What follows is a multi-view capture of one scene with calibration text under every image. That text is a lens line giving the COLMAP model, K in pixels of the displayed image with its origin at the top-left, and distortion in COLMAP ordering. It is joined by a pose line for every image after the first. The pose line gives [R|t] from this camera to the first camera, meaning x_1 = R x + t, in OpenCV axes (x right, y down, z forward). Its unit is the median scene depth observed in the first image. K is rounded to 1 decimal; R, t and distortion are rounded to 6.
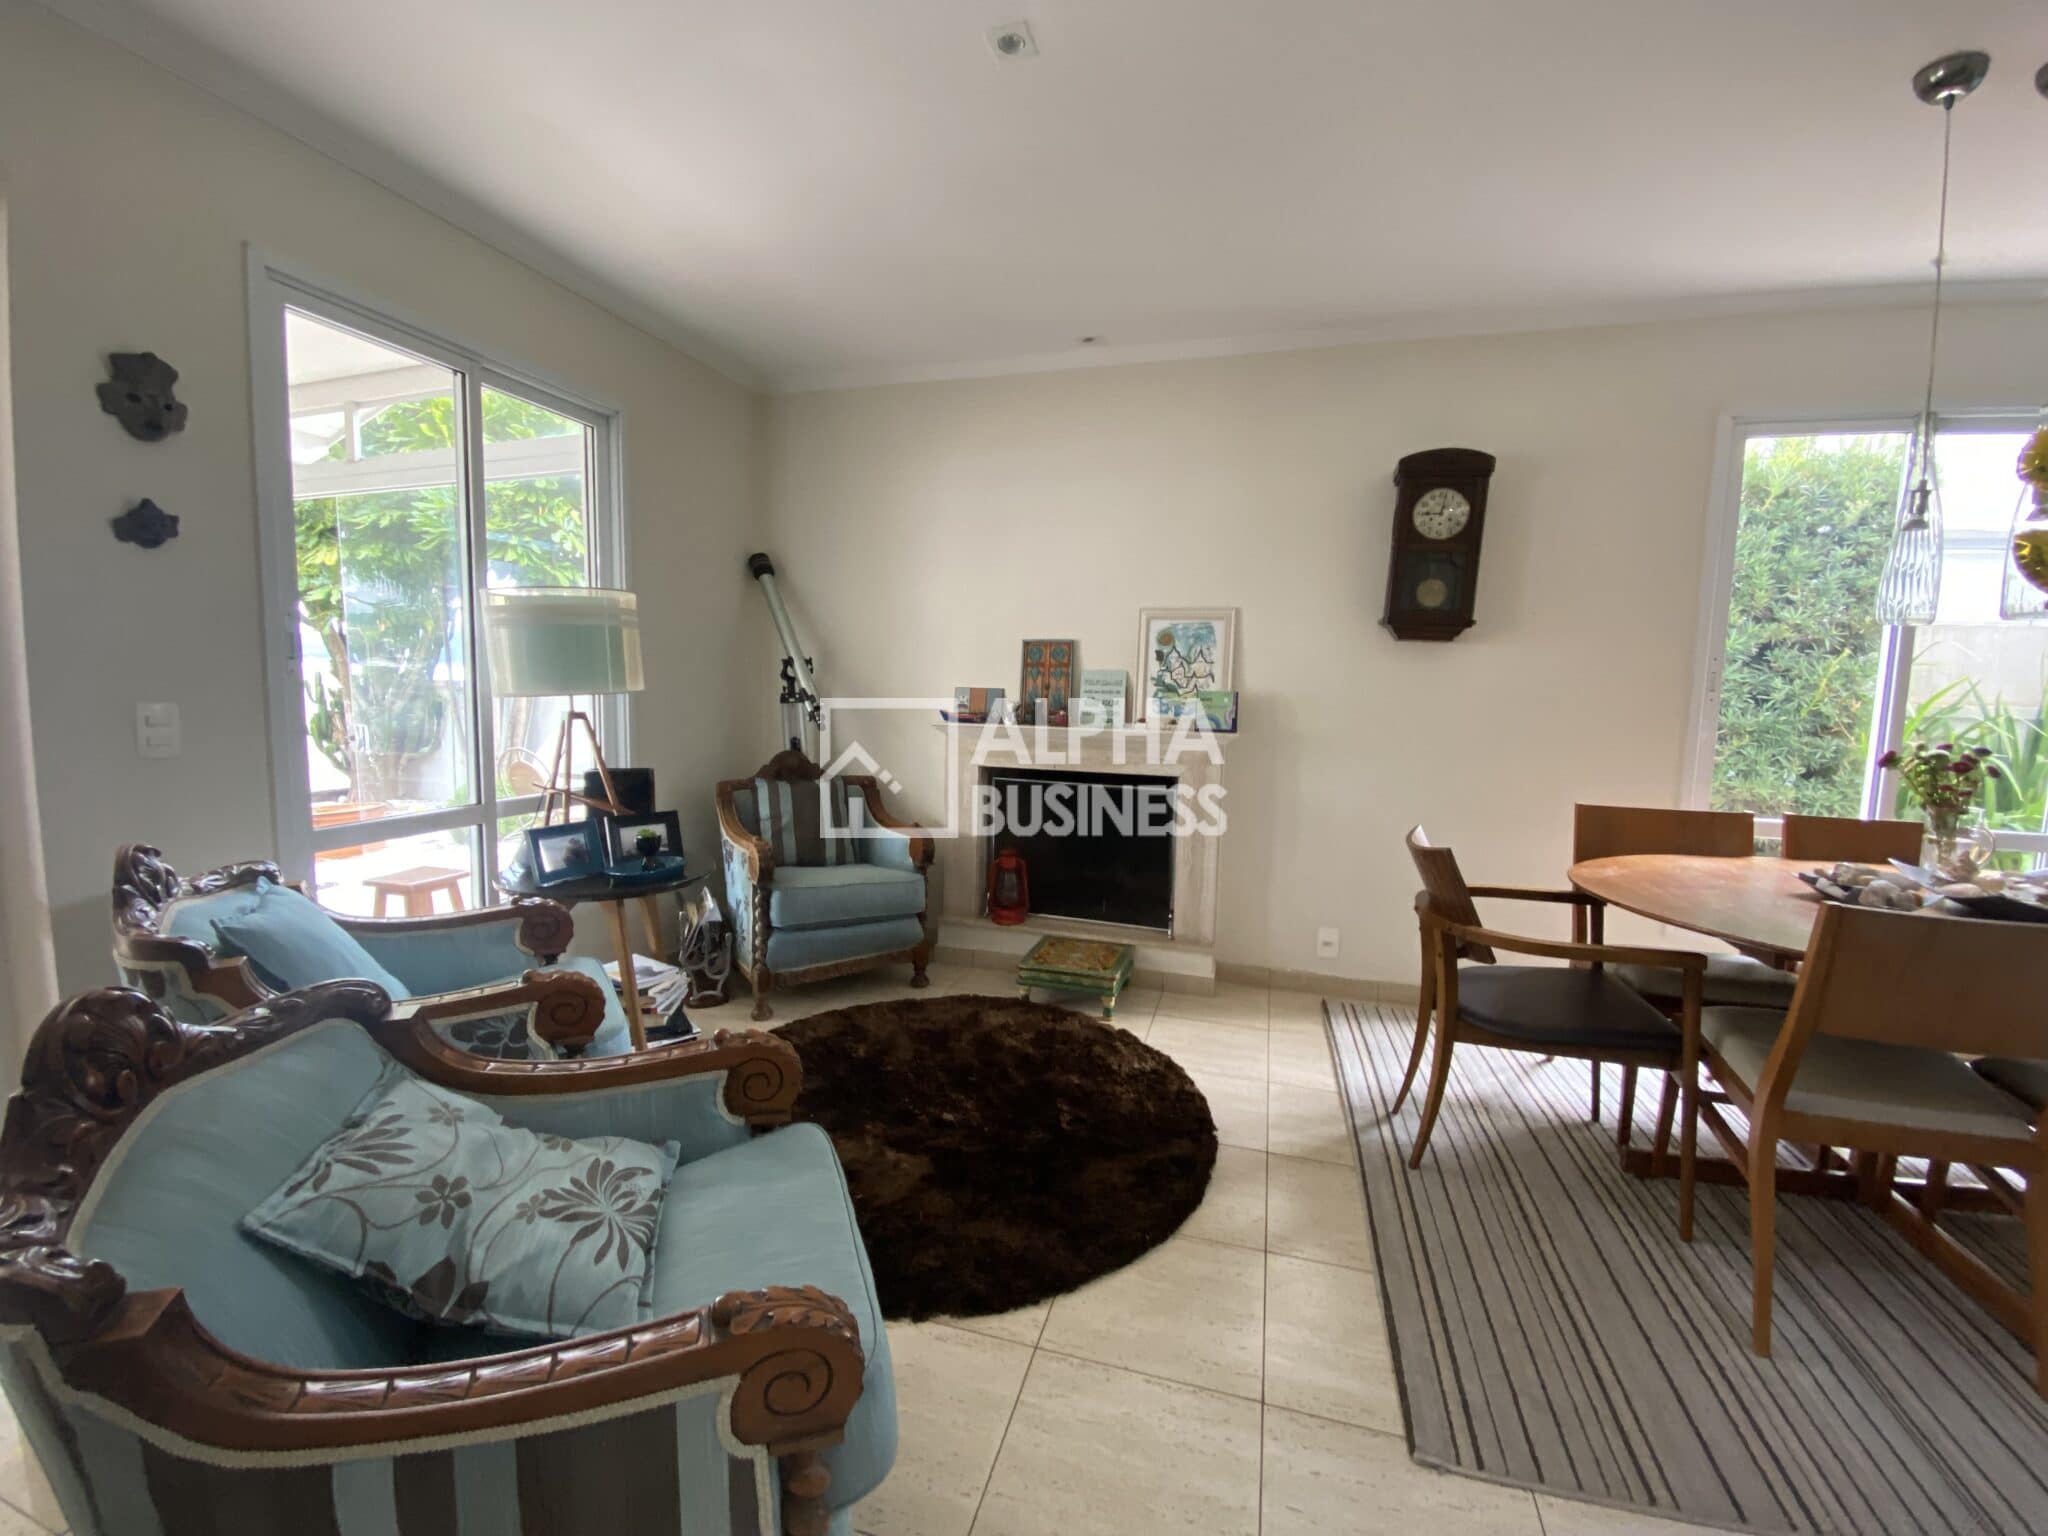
lens RADIAL K [[826.8, 0, 1029.0], [0, 826.8, 769.0], [0, 0, 1]] dist [0.014582, -0.016366]
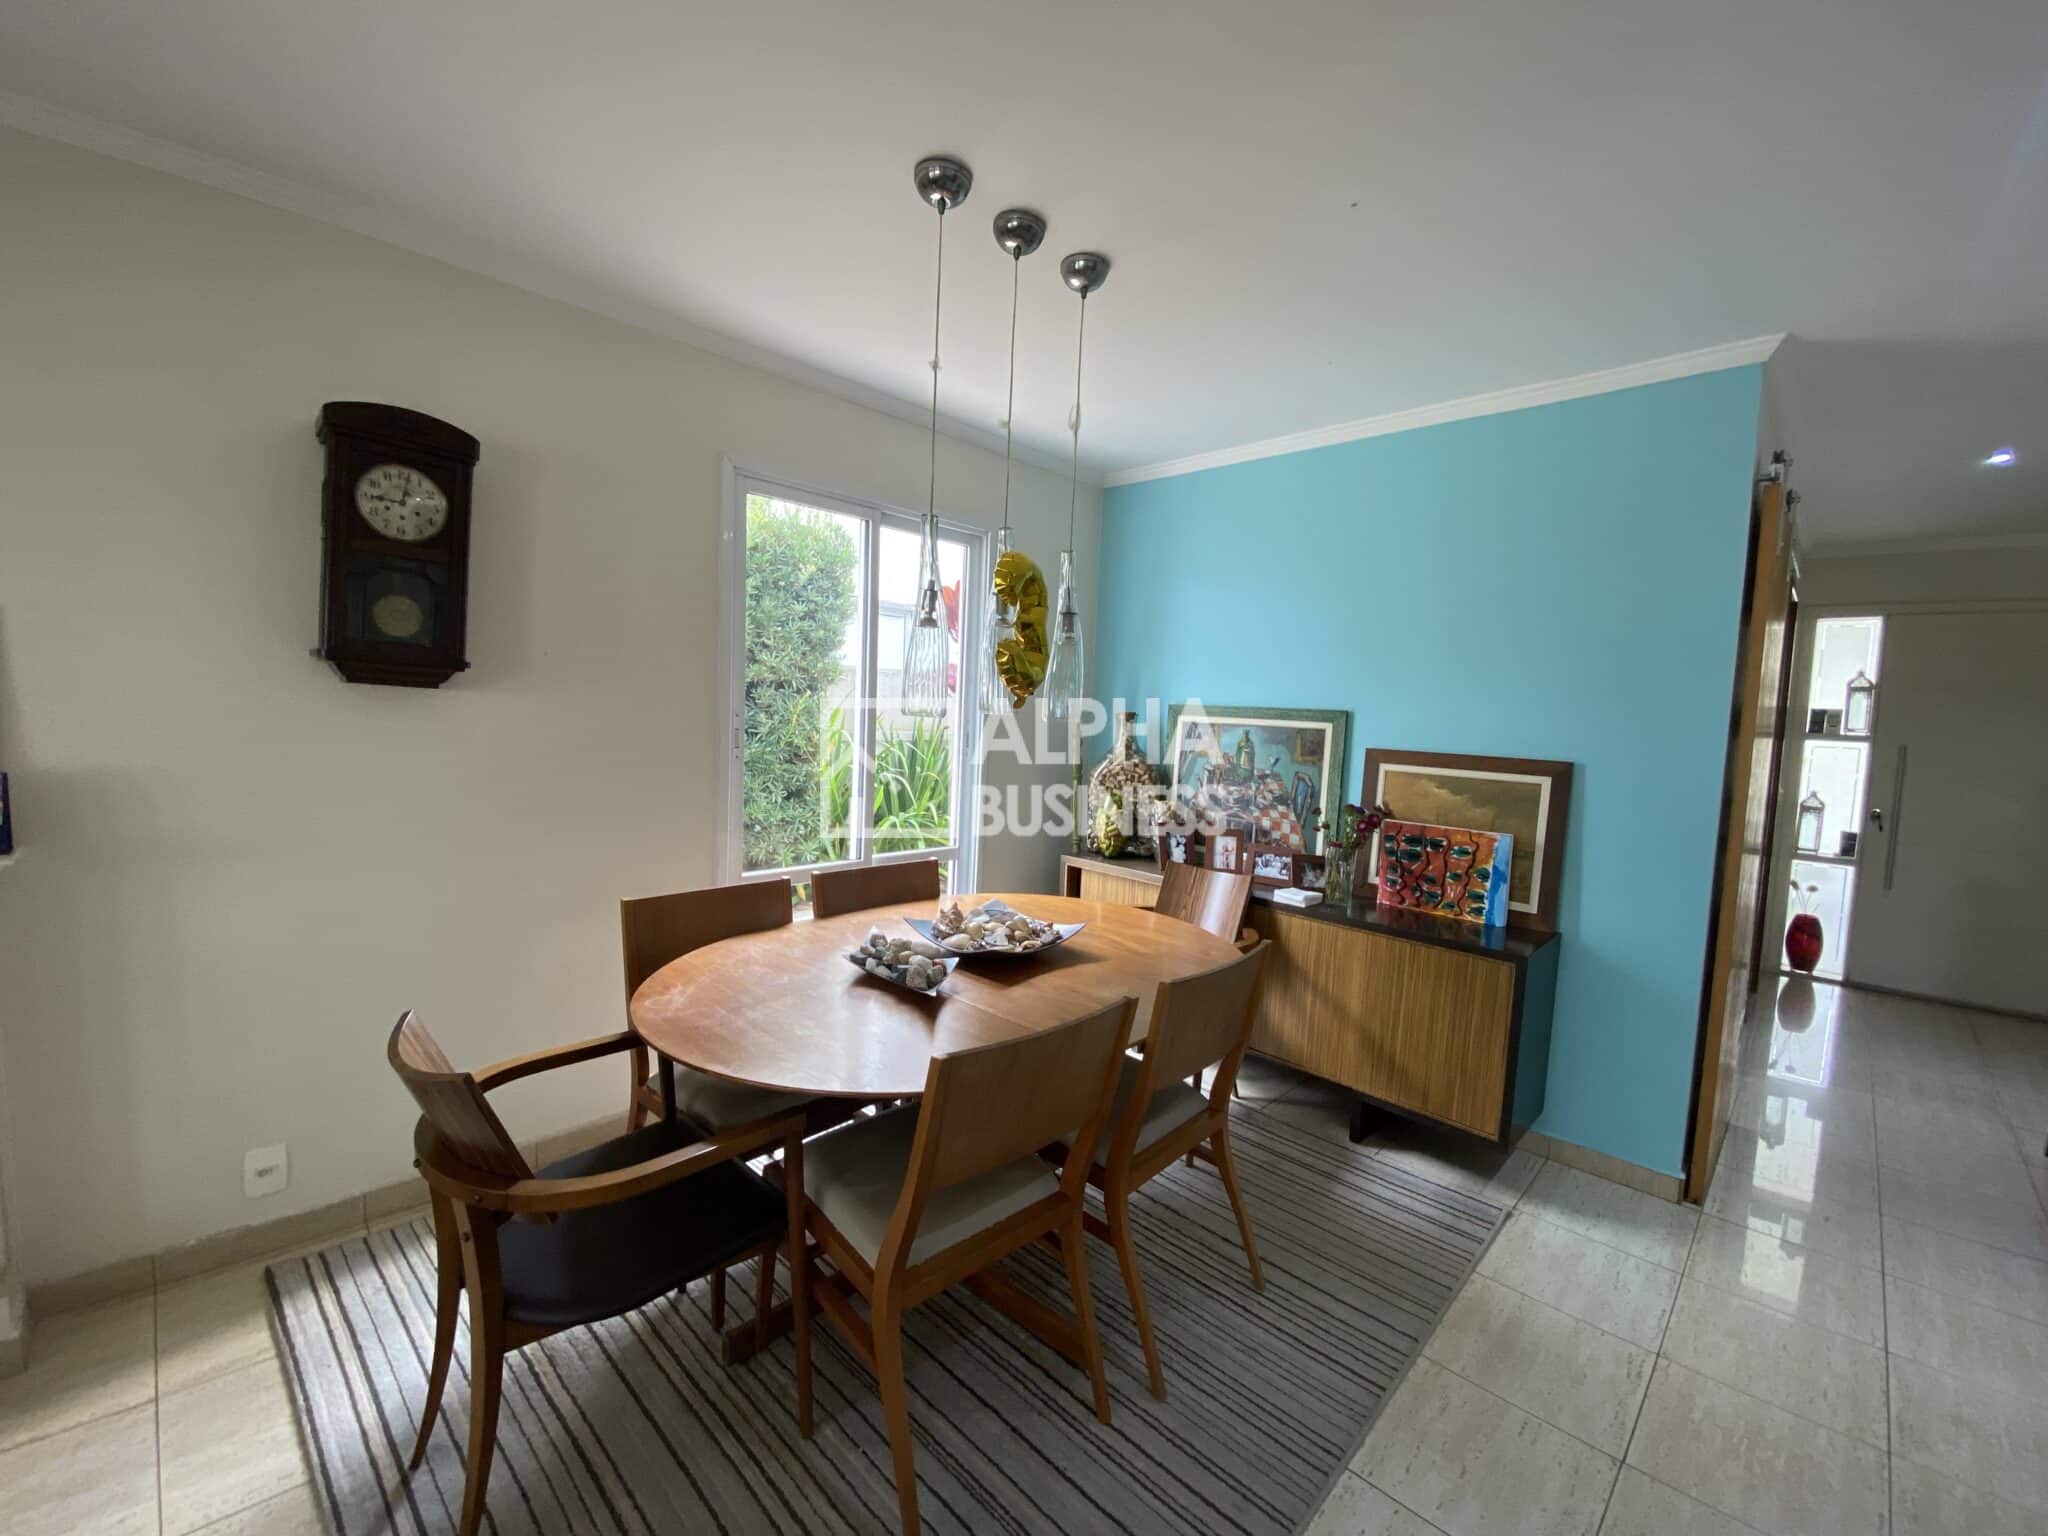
lens RADIAL K [[826.8, 0, 1029.0], [0, 826.8, 769.0], [0, 0, 1]] dist [0.014582, -0.016366]
pose [[0.467273, -0.067256, 0.881551, 0.118148], [0.064248, 0.997049, 0.042013, -0.082864], [-0.881776, 0.037007, 0.470215, 0.225703]]
